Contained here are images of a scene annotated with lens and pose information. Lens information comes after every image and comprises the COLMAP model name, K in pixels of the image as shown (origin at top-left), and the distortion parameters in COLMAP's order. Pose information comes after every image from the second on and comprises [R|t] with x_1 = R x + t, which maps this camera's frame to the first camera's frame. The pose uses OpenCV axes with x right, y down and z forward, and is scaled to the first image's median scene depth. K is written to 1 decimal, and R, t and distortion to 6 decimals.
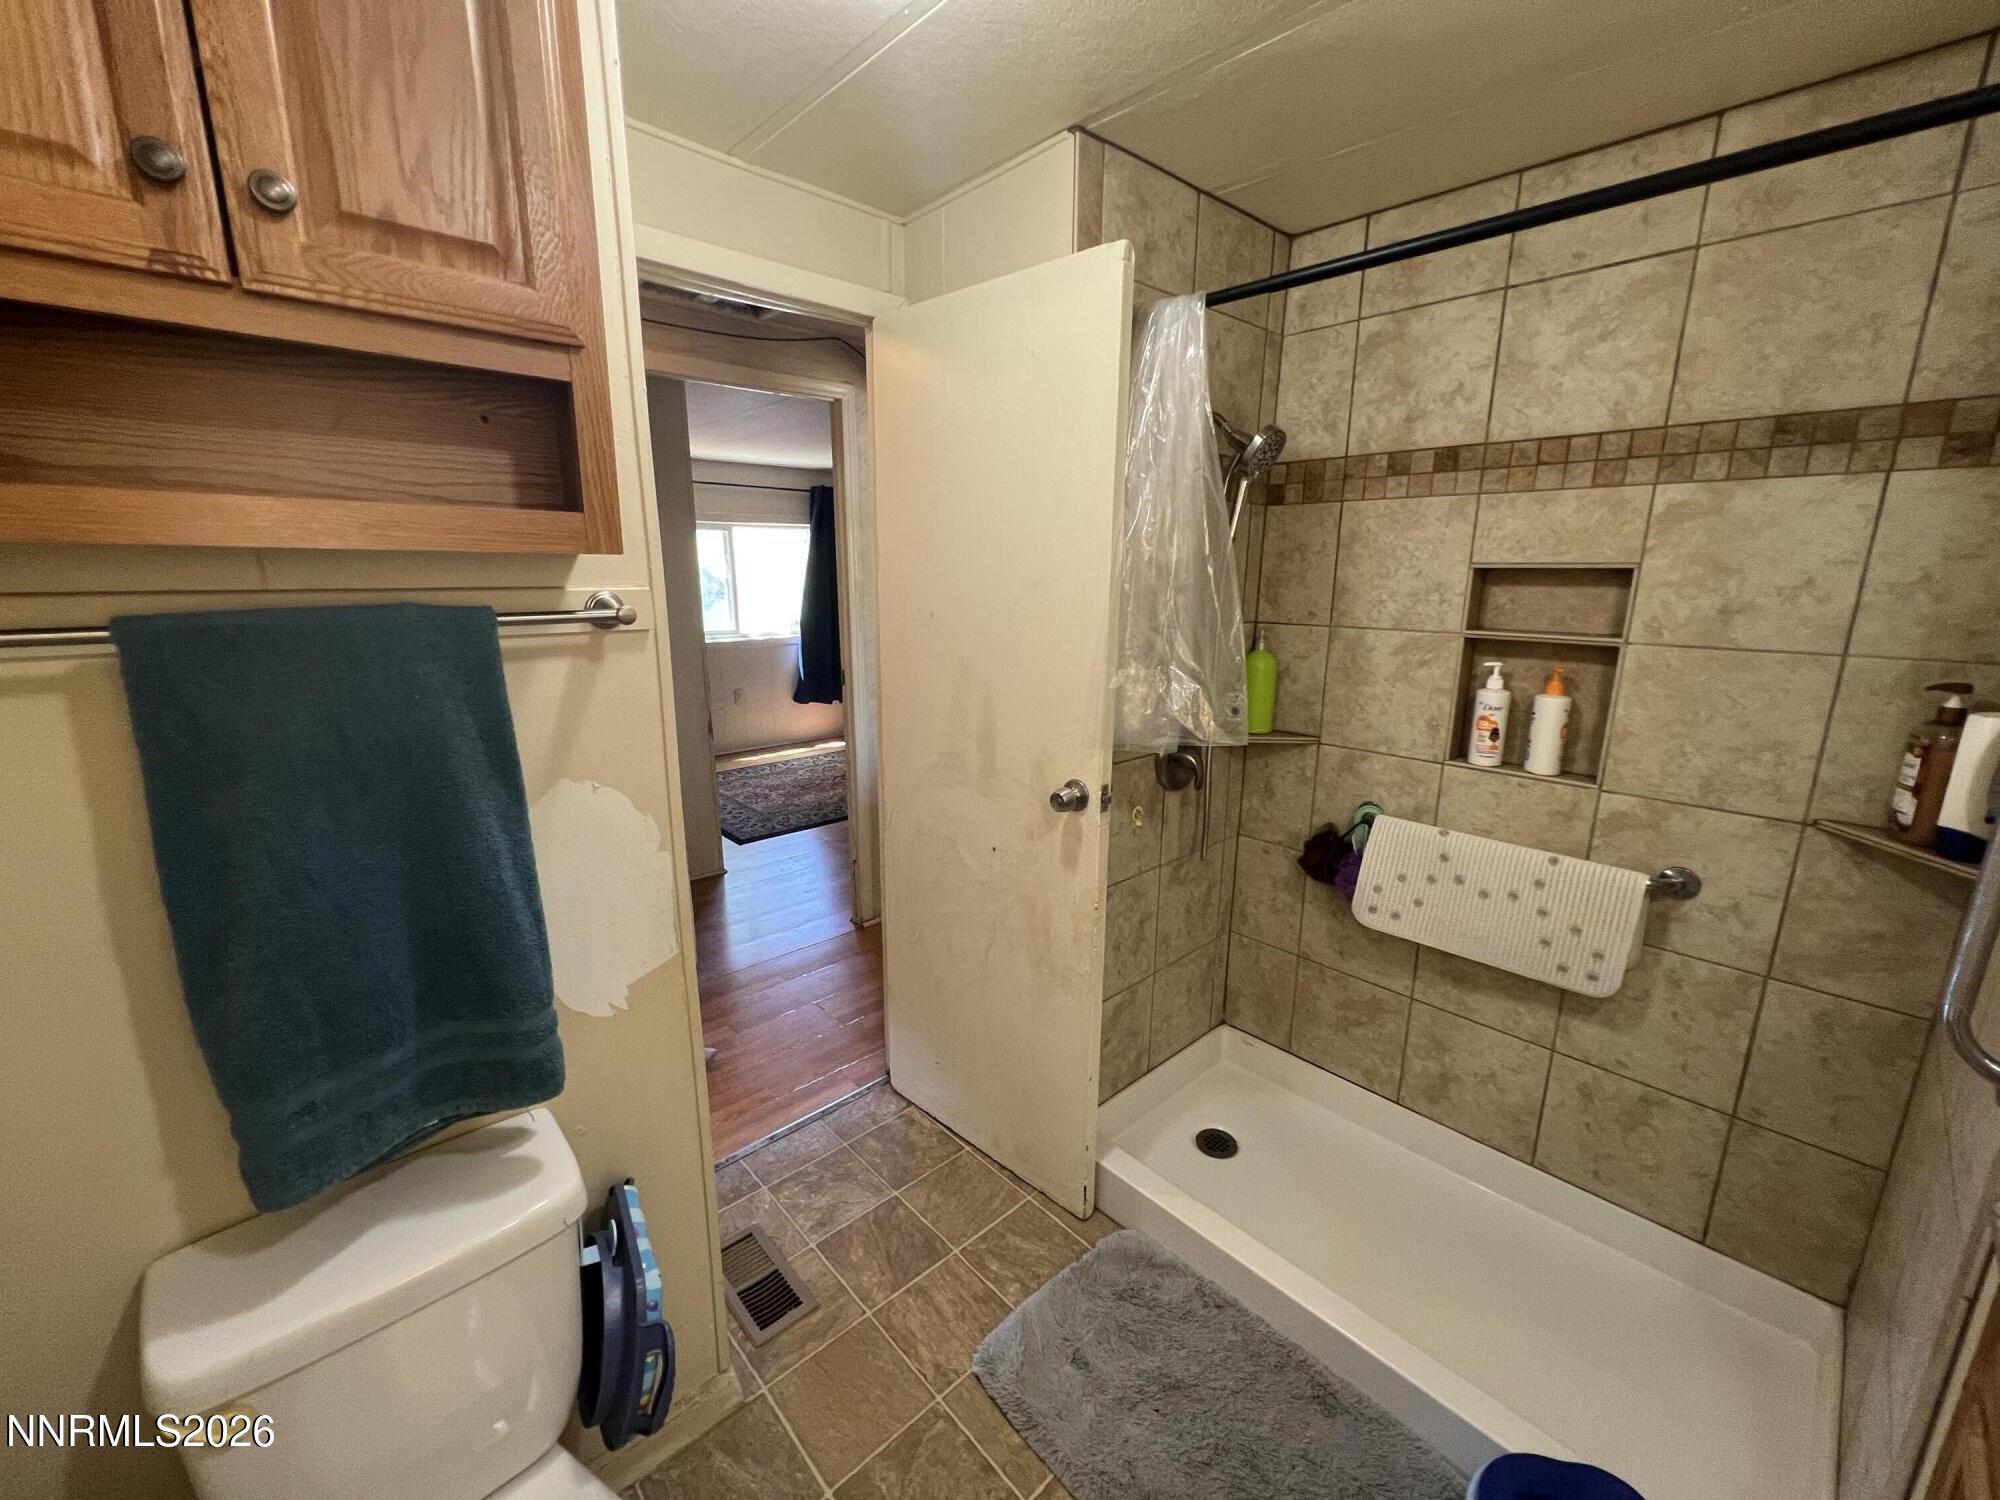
lens RADIAL K [[804.0, 0, 999.0], [0, 804.0, 749.5], [0, 0, 1]] dist [0.001705, 0.000035]
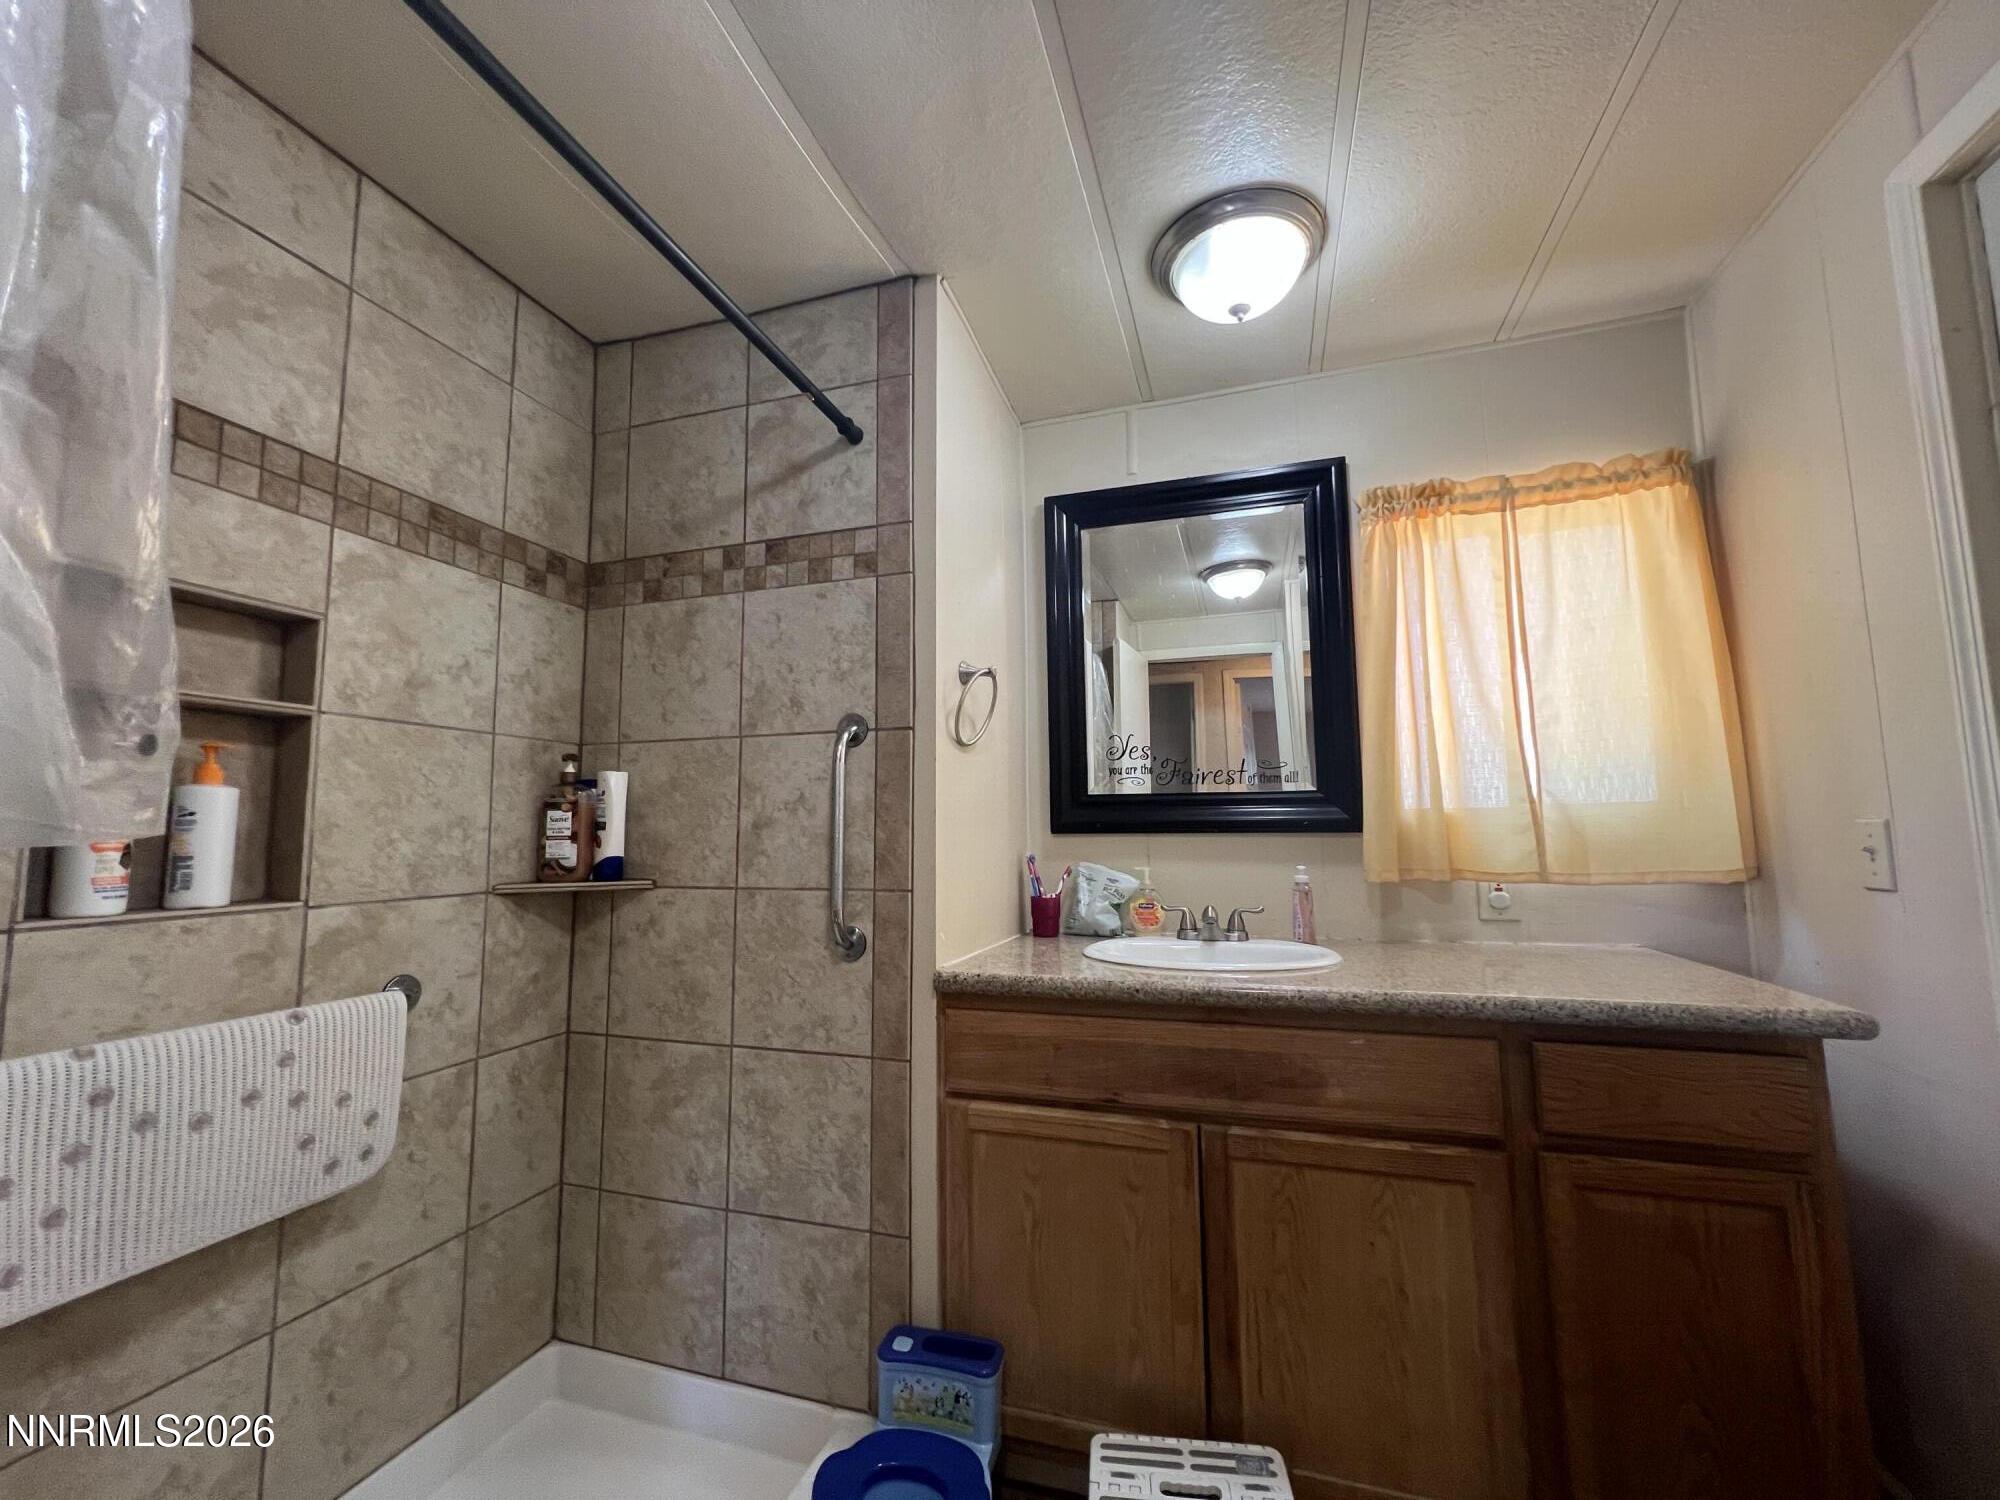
lens RADIAL K [[804.0, 0, 1002.7], [0, 804.0, 752.1], [0, 0, 1]] dist [0.001705, 0.000035]
pose [[-0.493428, 0.089136, 0.865207, -0.232587], [0.201664, 0.979353, 0.014113, 0.031022], [-0.846085, 0.181445, -0.501216, 0.847830]]
